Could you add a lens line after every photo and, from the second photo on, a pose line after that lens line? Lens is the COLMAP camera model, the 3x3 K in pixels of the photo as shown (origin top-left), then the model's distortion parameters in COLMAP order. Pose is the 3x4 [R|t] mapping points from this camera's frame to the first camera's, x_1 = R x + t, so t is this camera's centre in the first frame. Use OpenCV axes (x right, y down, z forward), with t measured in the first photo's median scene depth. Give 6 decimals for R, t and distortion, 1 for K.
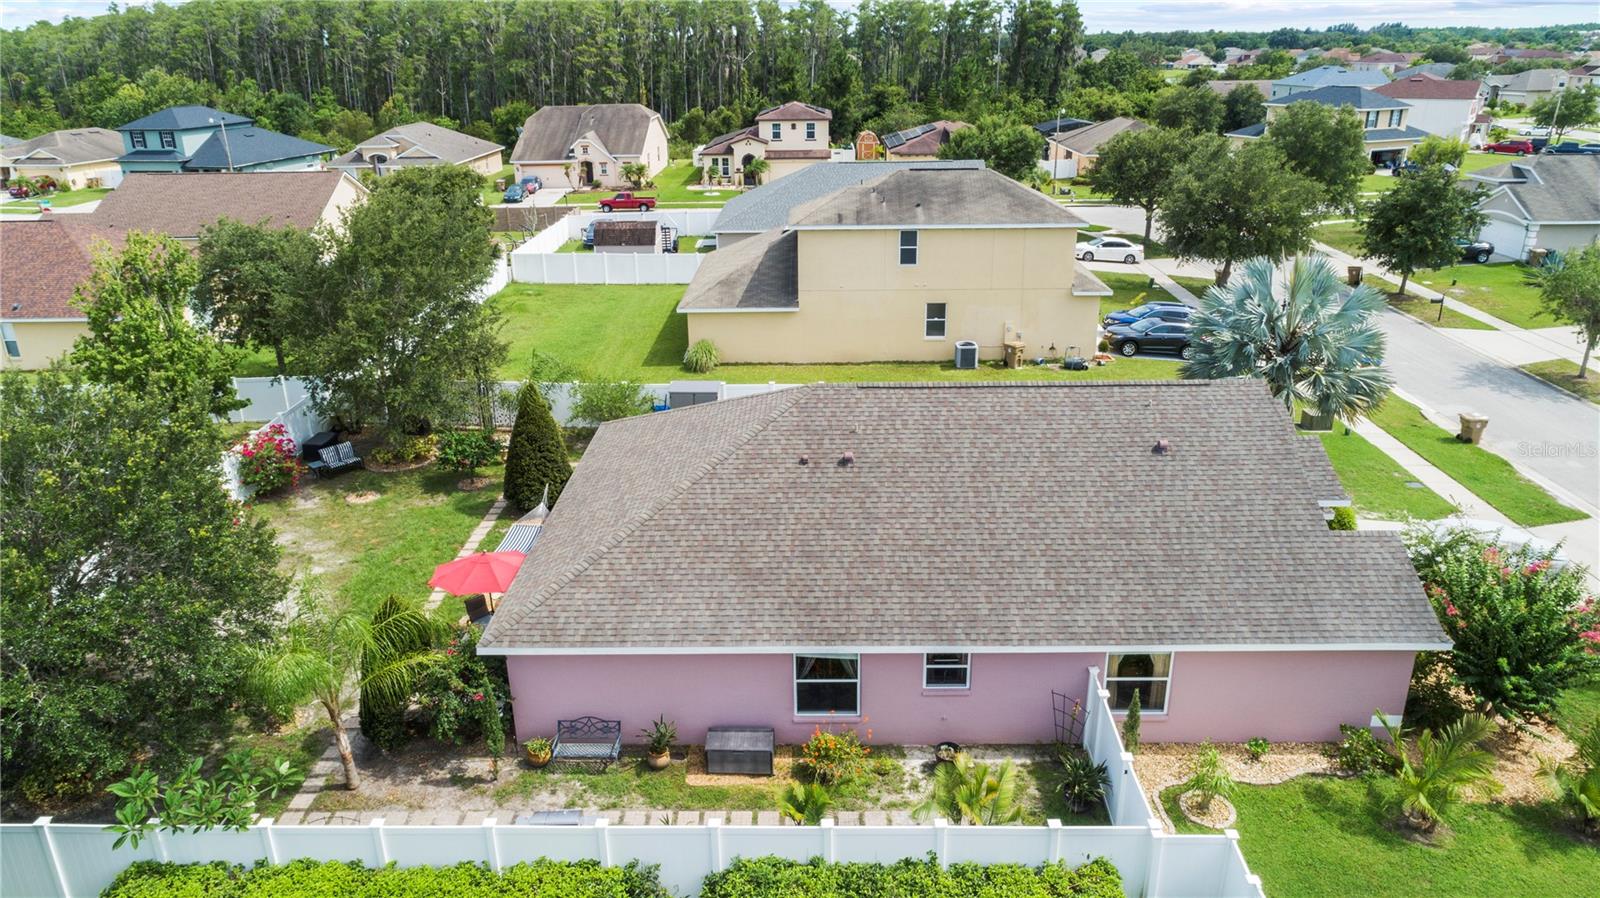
lens RADIAL K [[1086.7, 0, 807.9], [0, 1086.7, 451.8], [0, 0, 1]] dist [-0.003770, 0.003684]
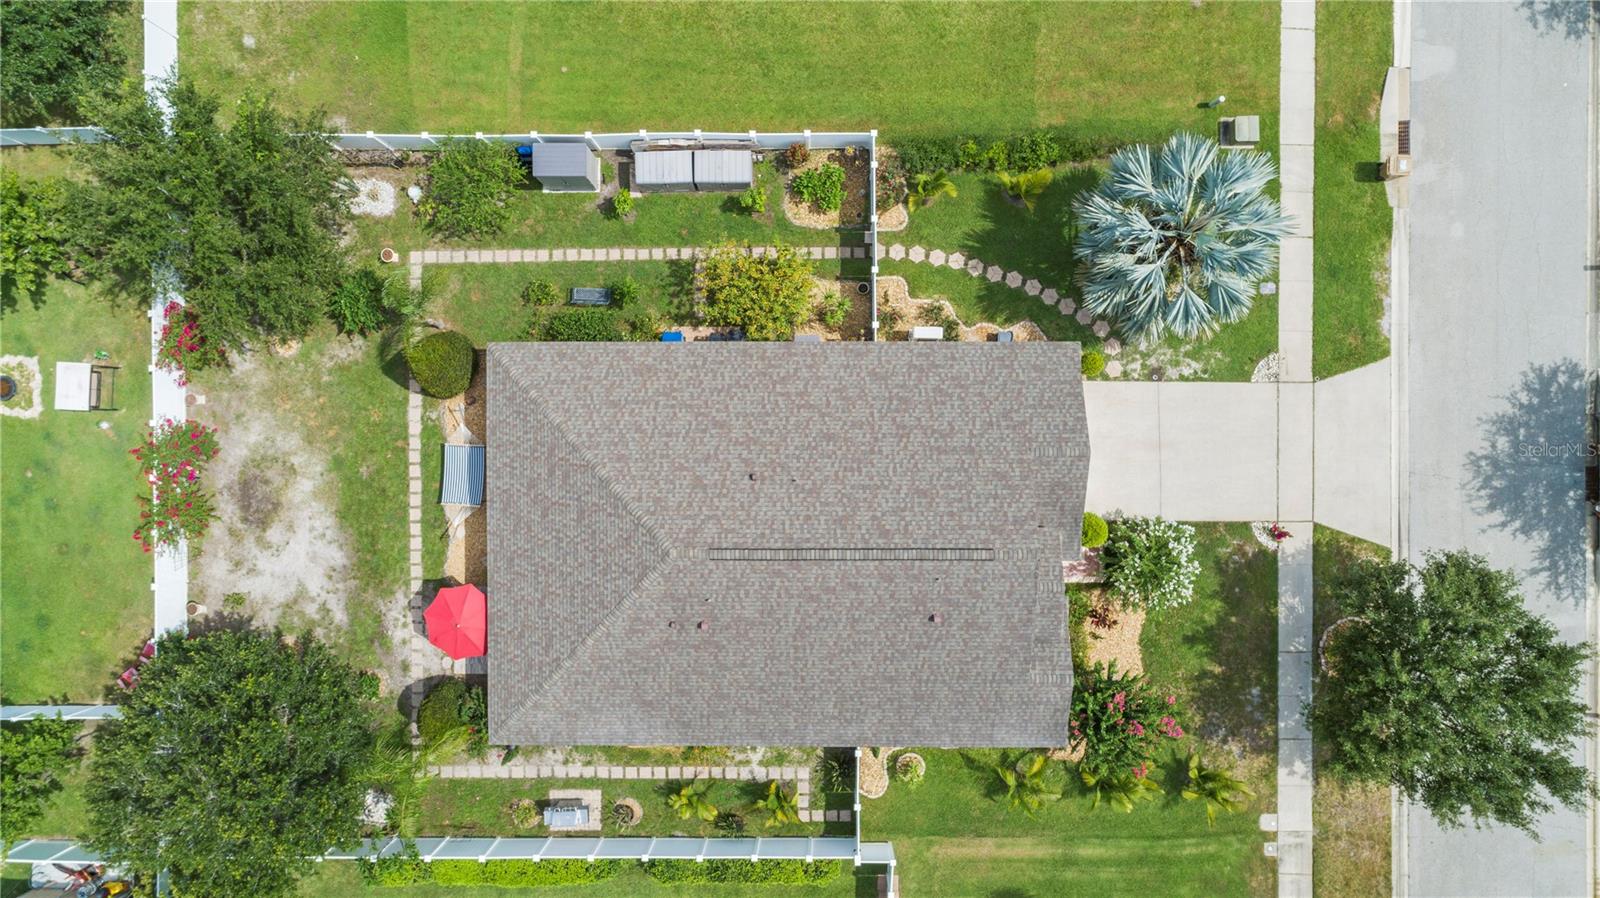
lens RADIAL K [[1086.7, 0, 807.9], [0, 1086.7, 451.8], [0, 0, 1]] dist [-0.003770, 0.003684]
pose [[0.999914, -0.010446, -0.007945, 0.179476], [0.011075, 0.346806, 0.937872, -1.343903], [-0.007042, -0.937879, 0.346891, 0.727577]]
